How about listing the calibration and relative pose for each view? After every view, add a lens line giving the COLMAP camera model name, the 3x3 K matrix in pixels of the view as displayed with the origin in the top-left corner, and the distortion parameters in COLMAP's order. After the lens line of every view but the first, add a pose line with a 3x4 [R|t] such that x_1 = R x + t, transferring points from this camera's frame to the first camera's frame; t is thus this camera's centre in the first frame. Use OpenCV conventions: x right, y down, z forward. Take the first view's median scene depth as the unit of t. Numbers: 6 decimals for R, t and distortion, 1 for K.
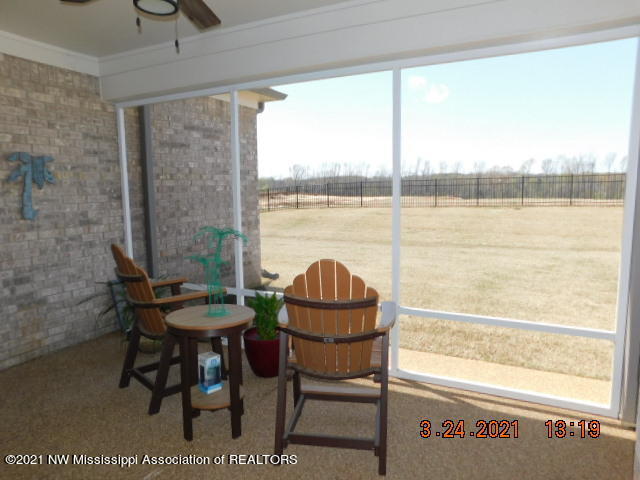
lens RADIAL K [[435.4, 0, 320.0], [0, 435.4, 240.0], [0, 0, 1]] dist [-0.084063, 0.070064]
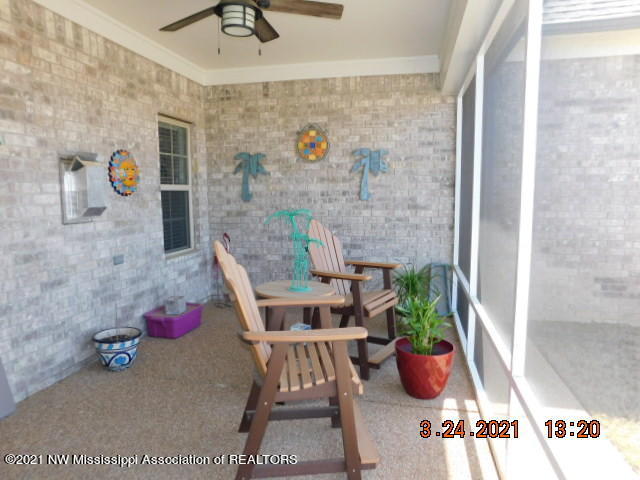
lens RADIAL K [[435.4, 0, 320.0], [0, 435.4, 240.0], [0, 0, 1]] dist [-0.084063, 0.070064]
pose [[0.264630, 0.124125, -0.956329, 0.514350], [-0.115923, 0.988585, 0.096234, -0.037552], [0.957357, 0.085394, 0.275998, 0.479989]]
